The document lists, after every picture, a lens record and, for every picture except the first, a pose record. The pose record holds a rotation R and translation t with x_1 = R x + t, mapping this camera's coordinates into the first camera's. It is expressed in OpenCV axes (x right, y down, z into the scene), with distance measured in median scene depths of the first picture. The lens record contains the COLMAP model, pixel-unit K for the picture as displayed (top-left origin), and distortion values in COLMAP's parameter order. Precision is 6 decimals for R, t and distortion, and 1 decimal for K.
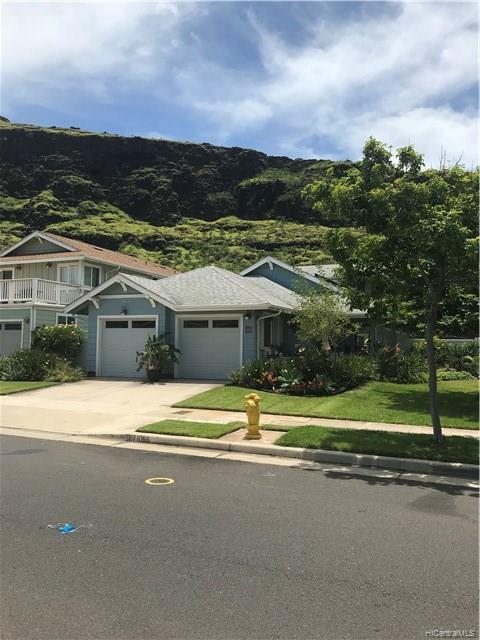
lens RADIAL K [[518.9, 0, 240.0], [0, 518.9, 320.0], [0, 0, 1]] dist [0.003950, -0.003072]
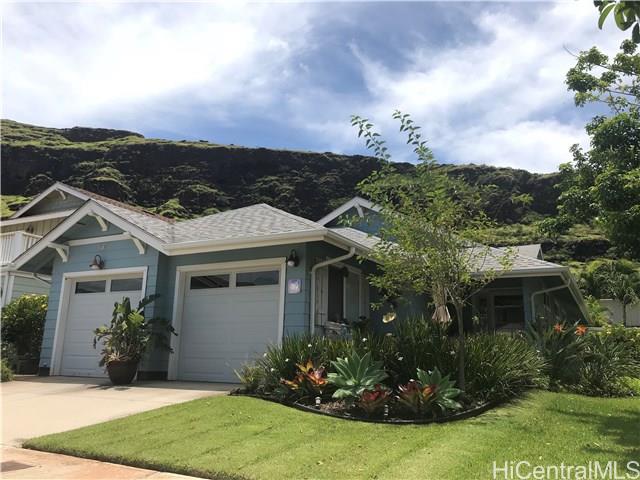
lens RADIAL K [[518.9, 0, 320.0], [0, 518.9, 240.0], [0, 0, 1]] dist [0.003950, -0.003072]
pose [[0.996214, -0.010115, -0.086340, 0.079494], [-0.004679, 0.985529, -0.169439, 0.054450], [0.086805, 0.169202, 0.981751, 0.413644]]
